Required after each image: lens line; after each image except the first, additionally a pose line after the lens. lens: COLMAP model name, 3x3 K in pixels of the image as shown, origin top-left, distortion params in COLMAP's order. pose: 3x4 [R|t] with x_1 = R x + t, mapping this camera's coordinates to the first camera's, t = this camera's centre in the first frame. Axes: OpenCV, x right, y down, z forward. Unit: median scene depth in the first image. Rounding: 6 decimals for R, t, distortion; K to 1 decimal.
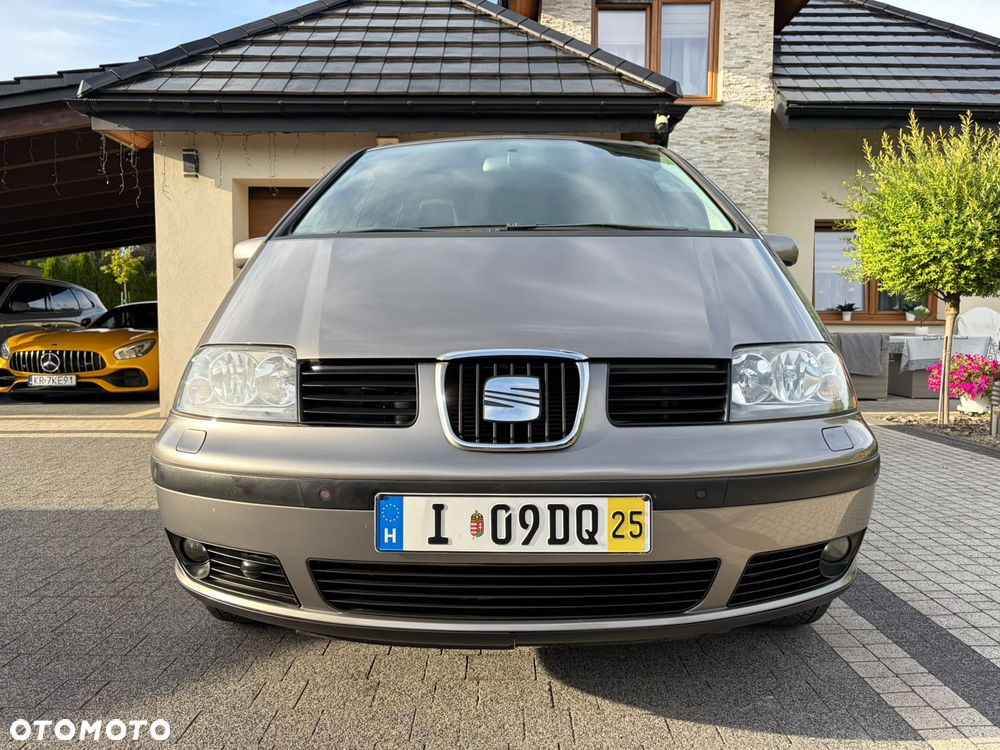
lens RADIAL K [[758.8, 0, 500.2], [0, 758.8, 377.5], [0, 0, 1]] dist [0.047697, -0.051589]
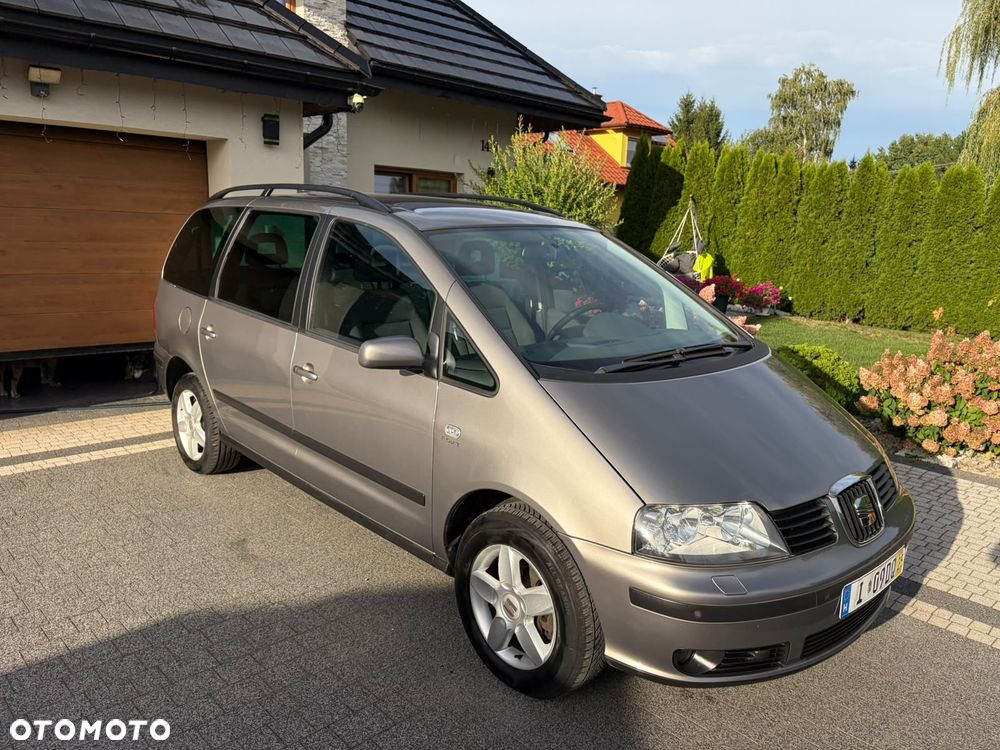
lens RADIAL K [[758.8, 0, 503.8], [0, 758.8, 380.9], [0, 0, 1]] dist [0.047697, -0.051589]
pose [[0.714353, -0.123734, 0.688759, -0.908349], [0.008409, 0.985691, 0.168355, -0.295602], [-0.699735, -0.114473, 0.705172, 0.192531]]
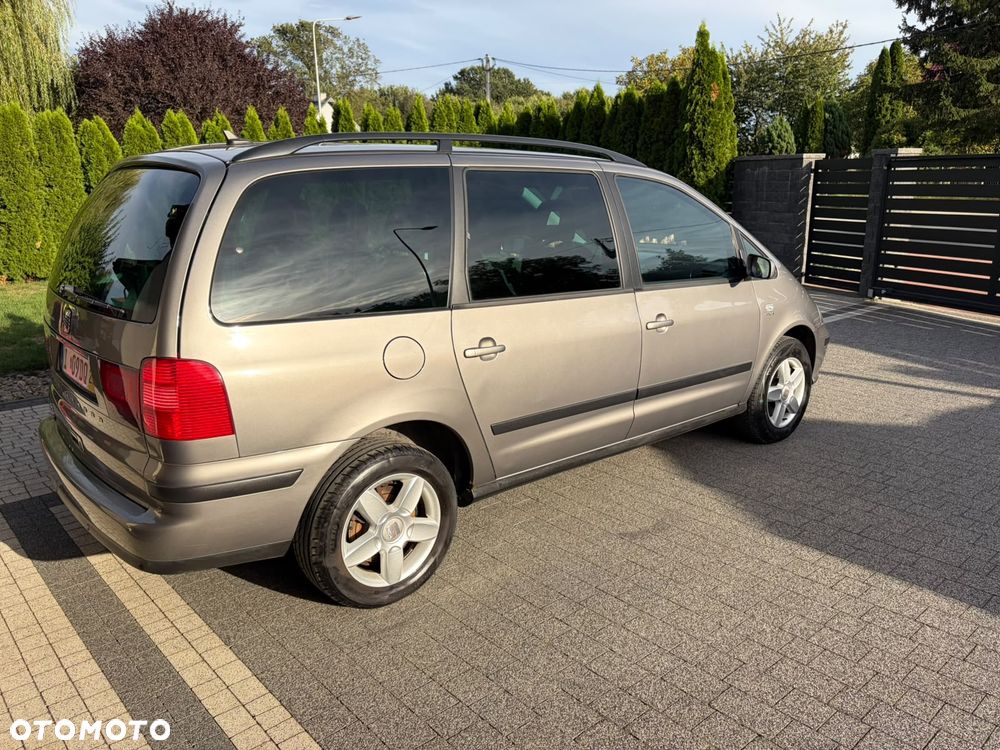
lens RADIAL K [[758.8, 0, 503.2], [0, 758.8, 371.8], [0, 0, 1]] dist [0.047697, -0.051589]
pose [[-0.674663, -0.179475, 0.715974, -1.044722], [0.052319, 0.955922, 0.288923, -0.411376], [-0.736269, 0.232385, -0.635535, 2.300508]]
